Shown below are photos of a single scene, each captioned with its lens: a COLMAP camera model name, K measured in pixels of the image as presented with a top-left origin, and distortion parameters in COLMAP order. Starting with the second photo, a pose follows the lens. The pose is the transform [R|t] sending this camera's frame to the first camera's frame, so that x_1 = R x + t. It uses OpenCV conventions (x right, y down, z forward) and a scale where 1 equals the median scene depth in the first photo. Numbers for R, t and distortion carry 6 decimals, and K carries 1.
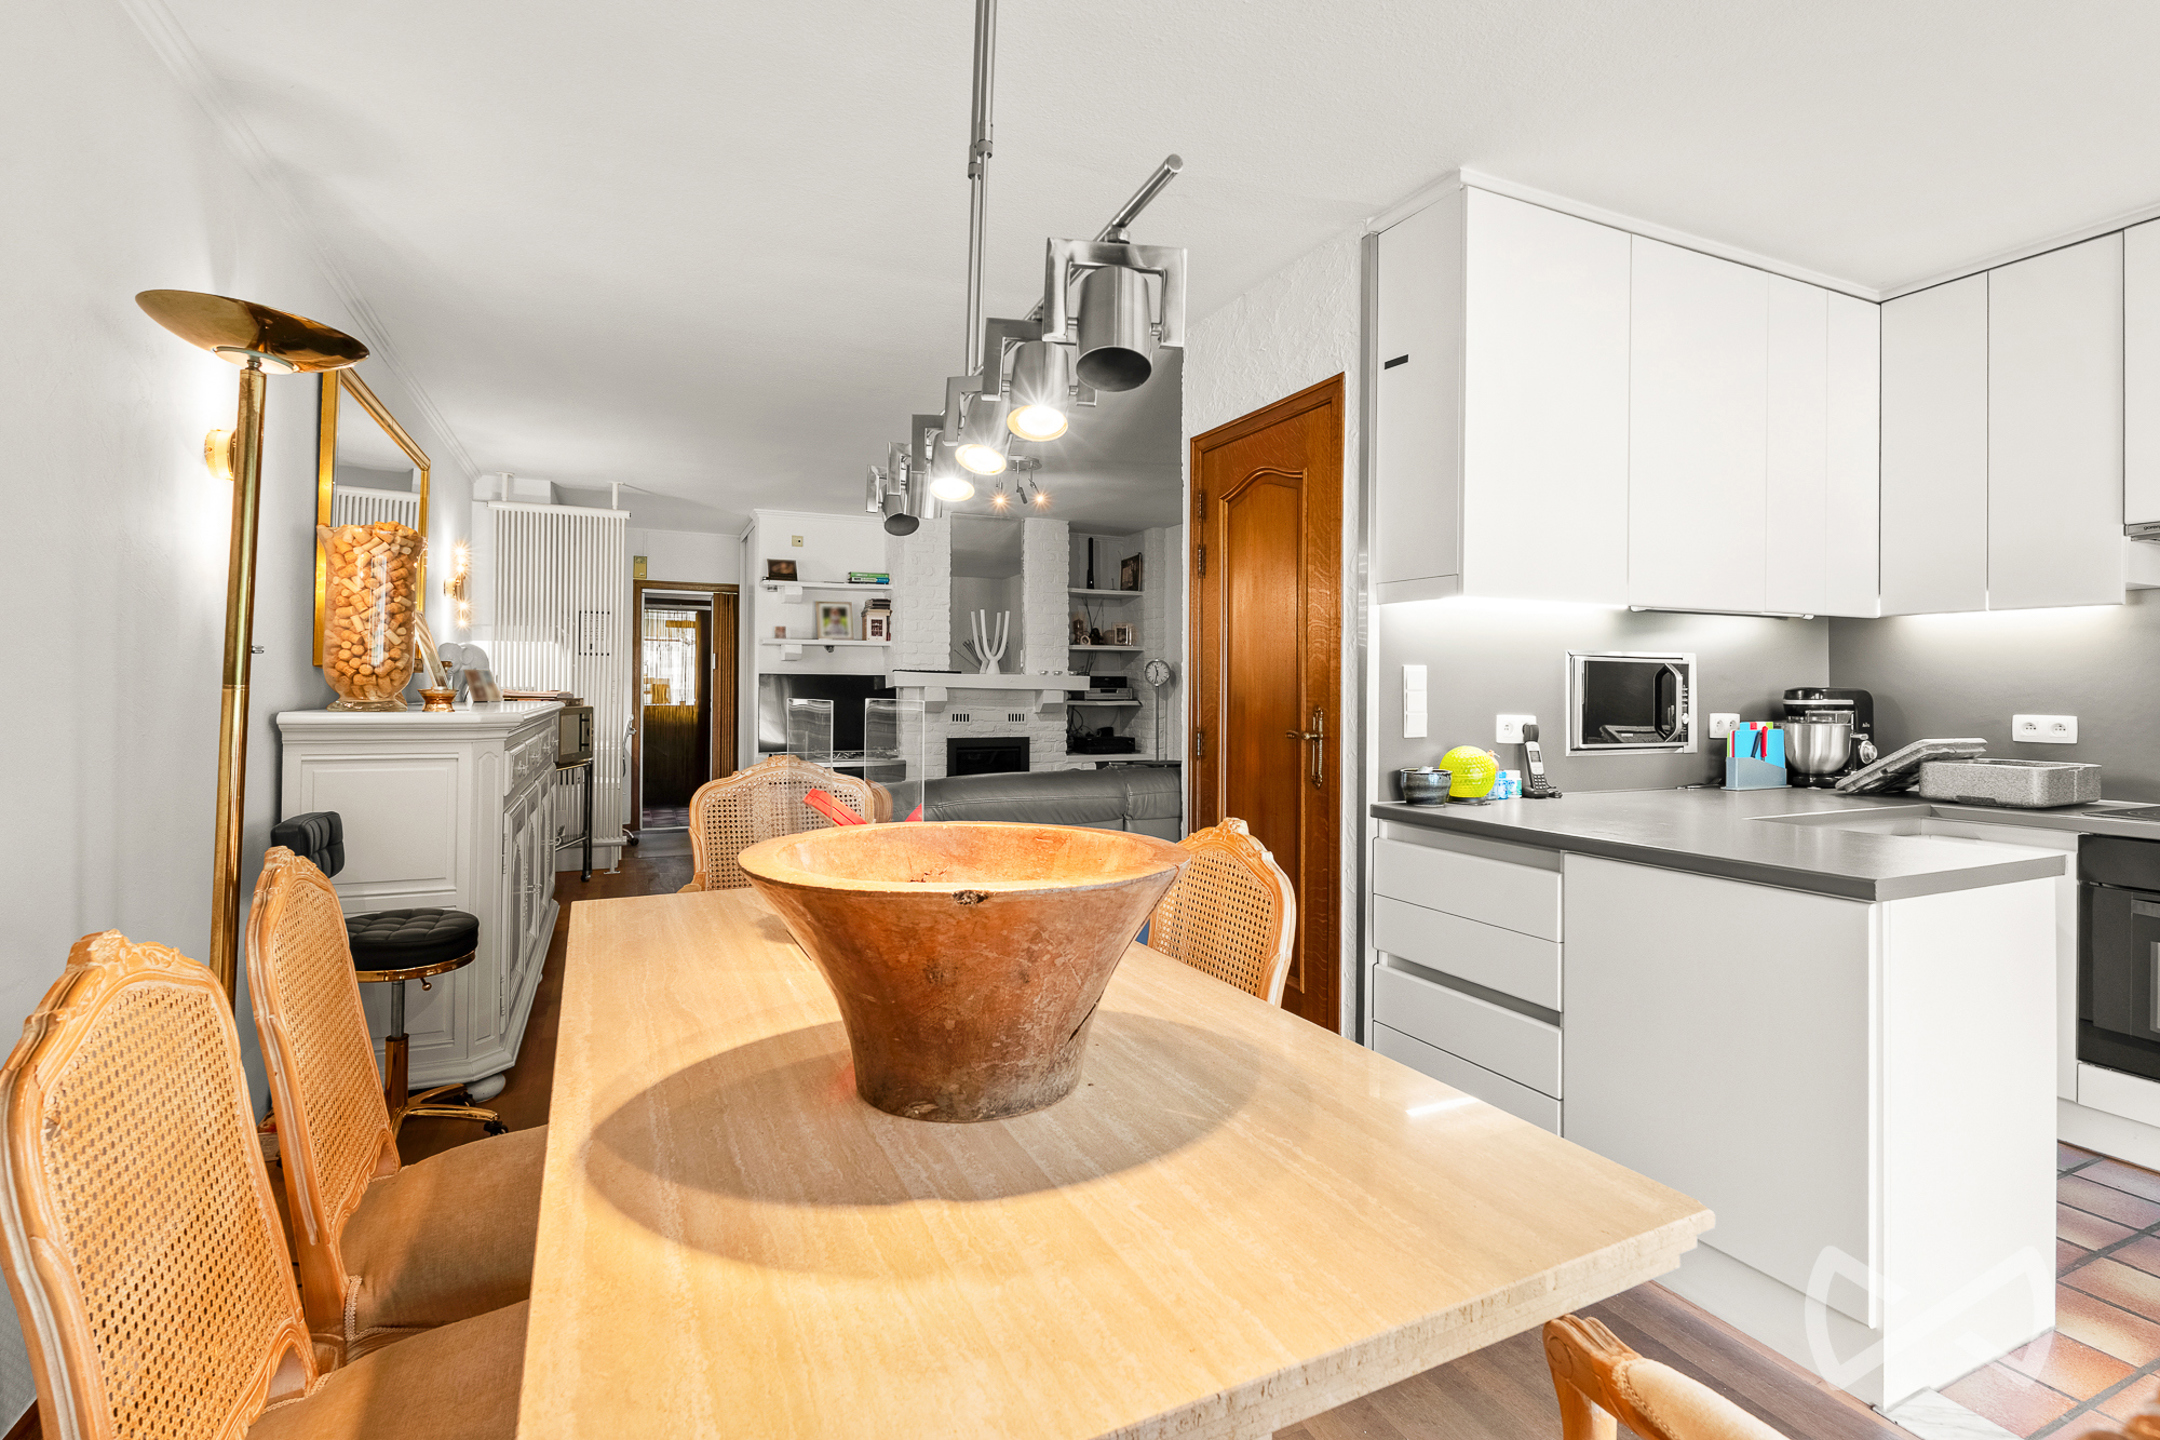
lens RADIAL K [[1001.0, 0, 1071.2], [0, 1001.0, 685.1], [0, 0, 1]] dist [0.000030, -0.000126]
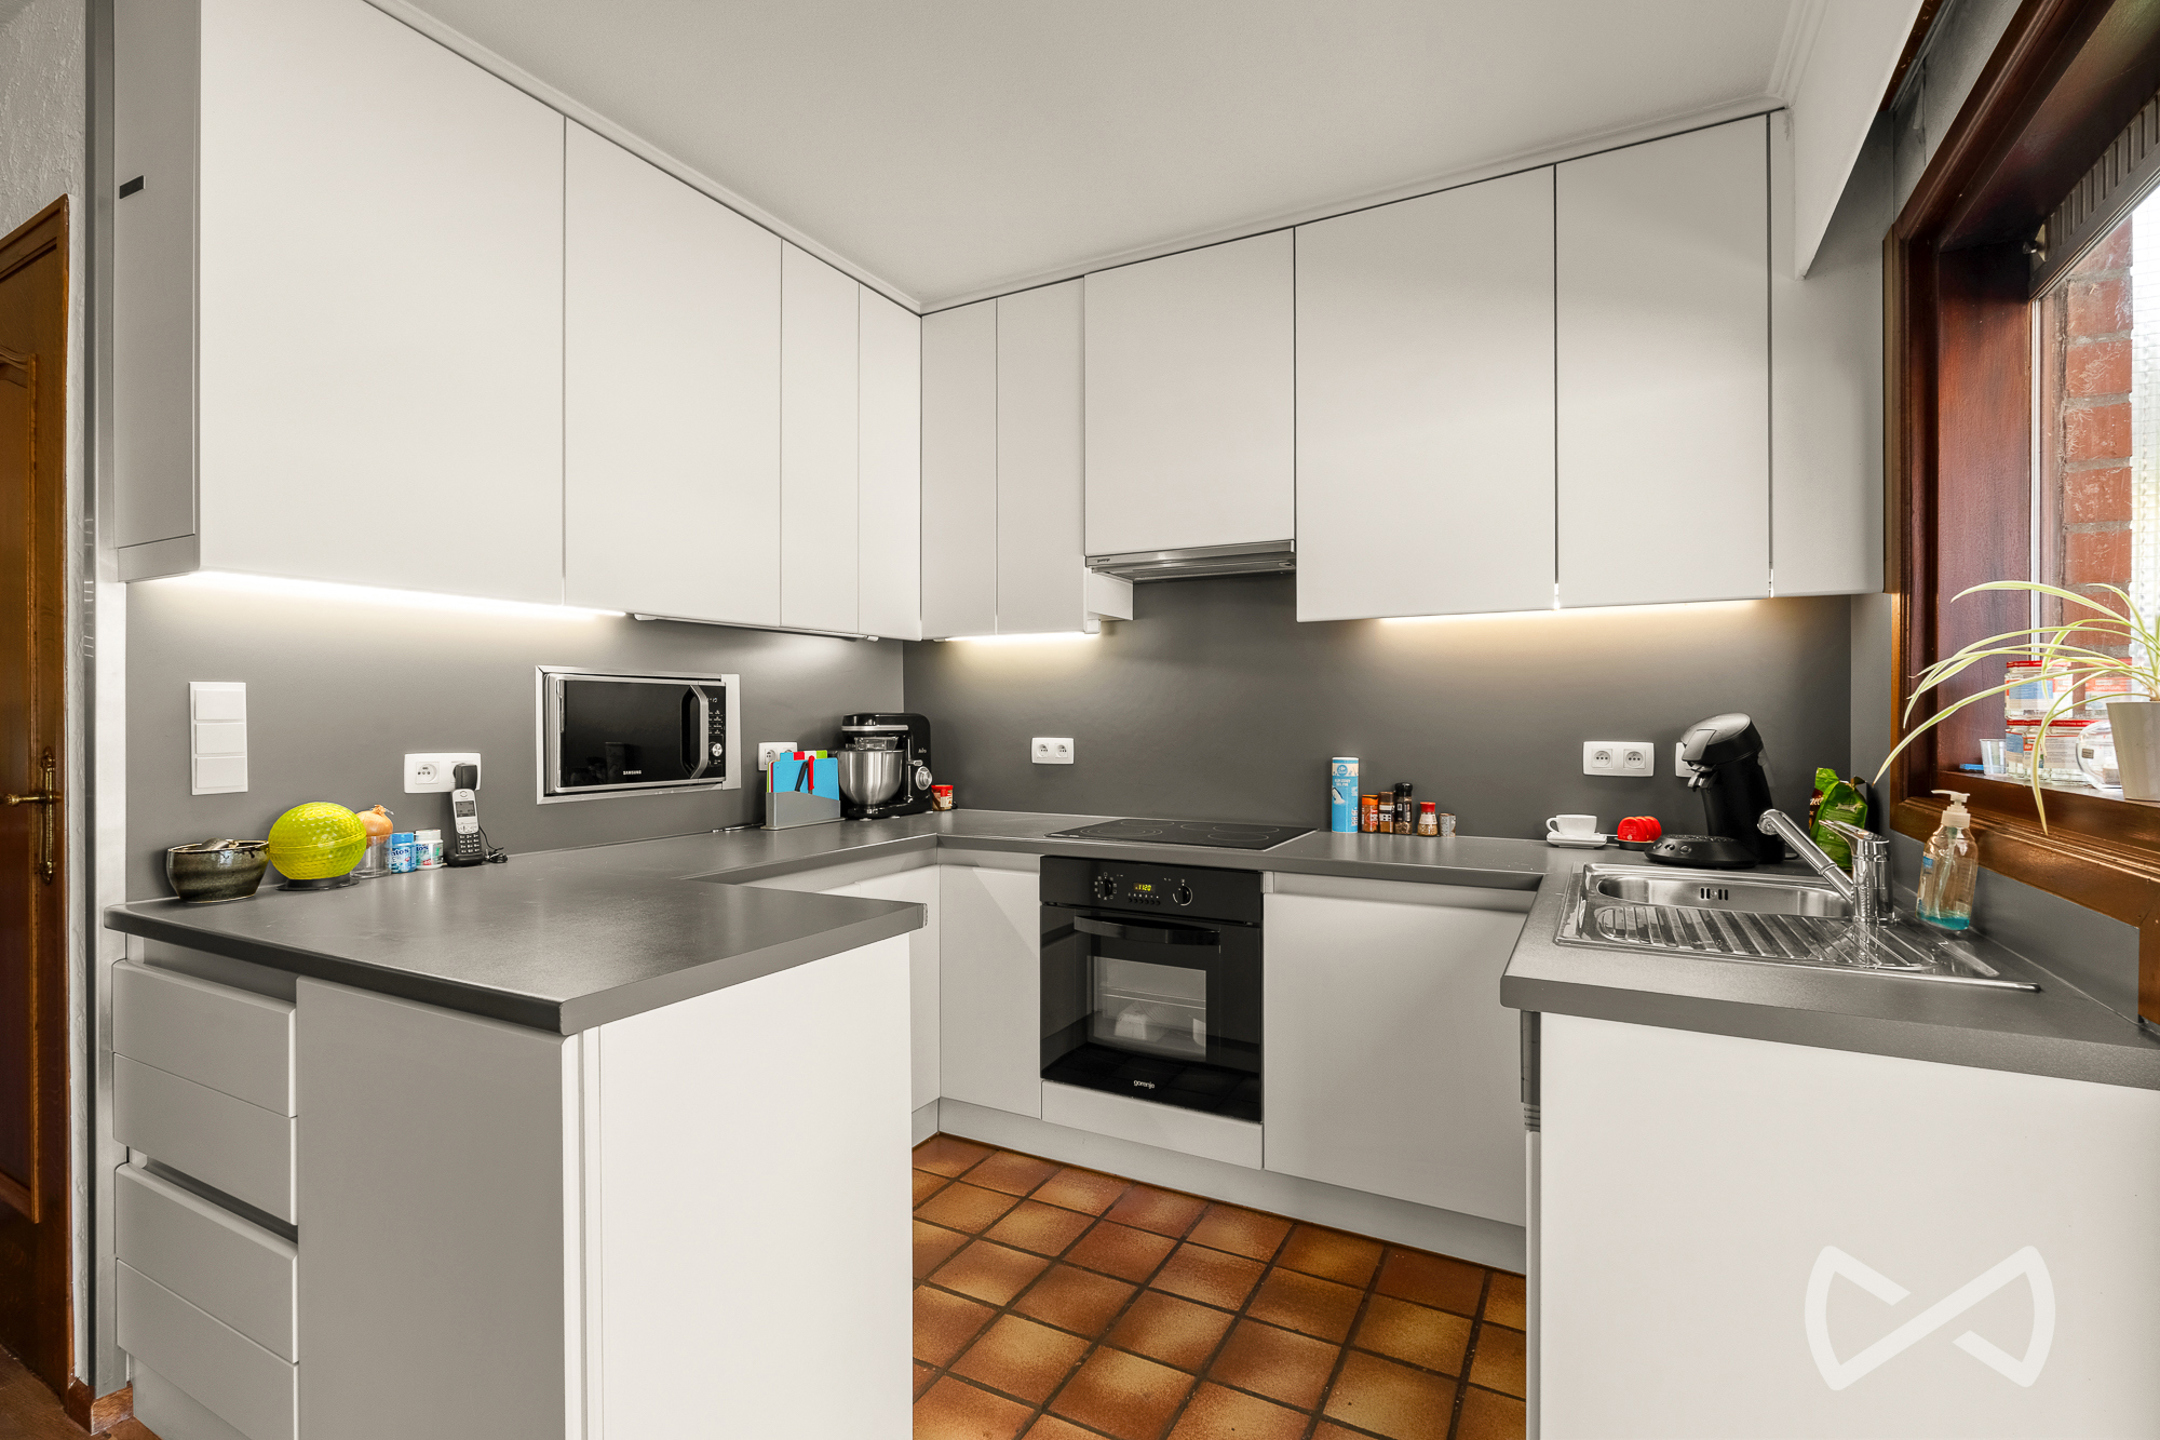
lens RADIAL K [[1031.3, 0, 1024.5], [0, 1031.3, 722.8], [0, 0, 1]] dist [0.000389, 0.000169]
pose [[0.815980, -0.011340, 0.577969, 0.324756], [0.005430, 0.999914, 0.011953, 0.001180], [-0.578055, -0.006615, 0.815971, 0.132018]]
